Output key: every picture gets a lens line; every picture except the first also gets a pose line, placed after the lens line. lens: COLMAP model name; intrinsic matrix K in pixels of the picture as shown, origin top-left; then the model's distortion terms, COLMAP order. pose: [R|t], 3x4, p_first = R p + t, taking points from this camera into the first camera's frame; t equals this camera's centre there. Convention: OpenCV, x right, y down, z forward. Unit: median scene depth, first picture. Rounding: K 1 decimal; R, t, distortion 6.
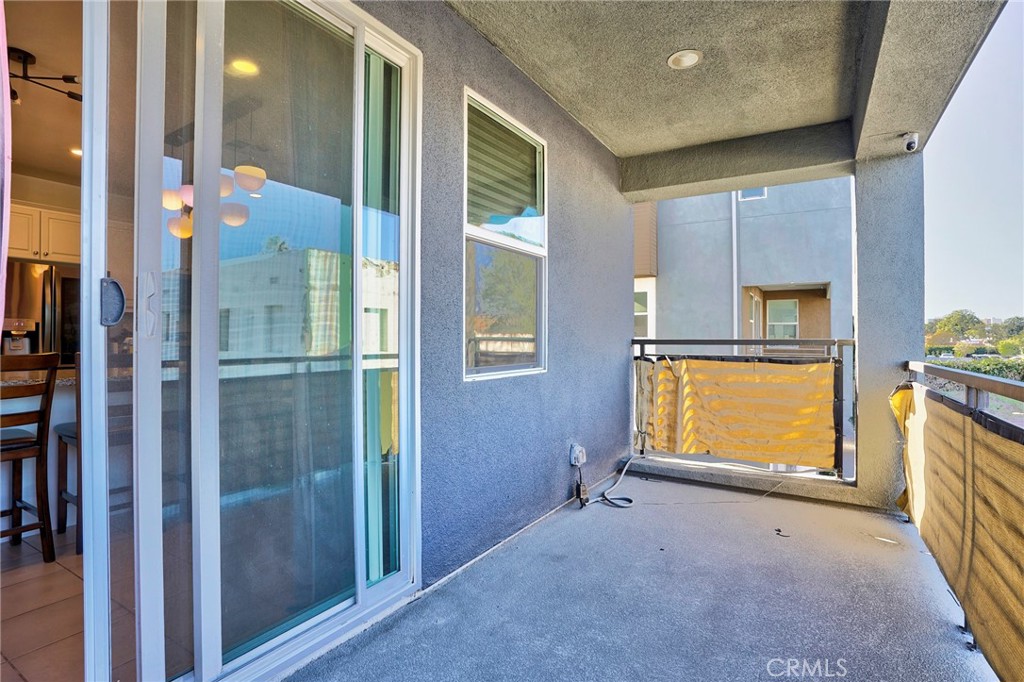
lens RADIAL K [[506.7, 0, 505.8], [0, 506.7, 347.8], [0, 0, 1]] dist [-0.029540, 0.000962]
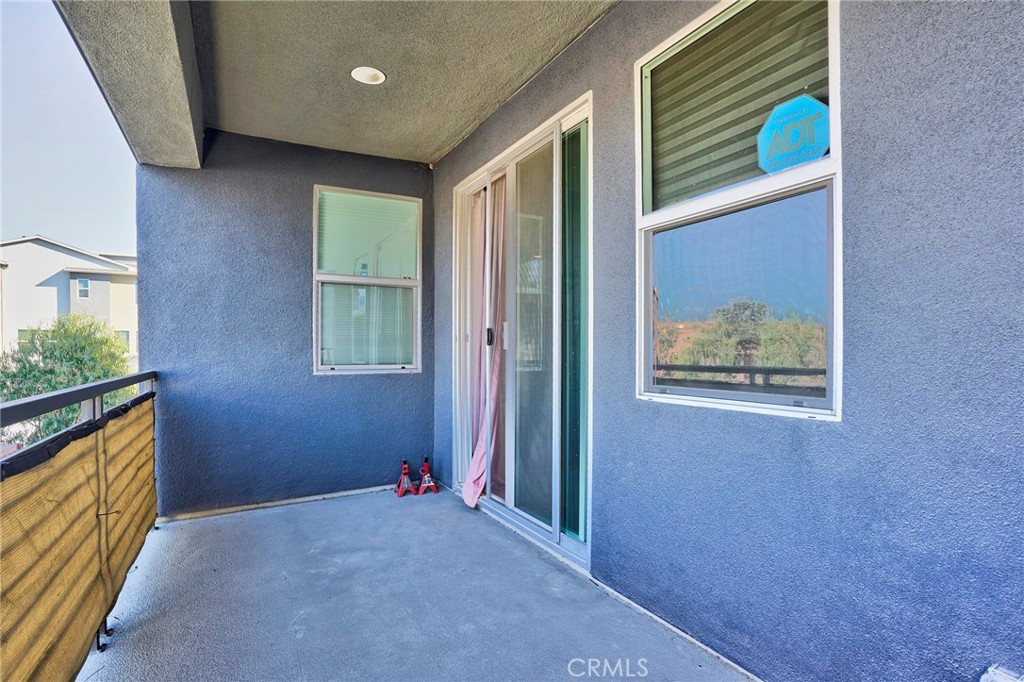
lens RADIAL K [[506.7, 0, 505.8], [0, 506.7, 347.8], [0, 0, 1]] dist [-0.029540, 0.000962]
pose [[-0.481432, 0.009602, -0.876431, 0.901903], [0.006813, 0.999951, 0.007212, -0.033664], [0.876457, -0.002499, -0.481474, 1.374480]]
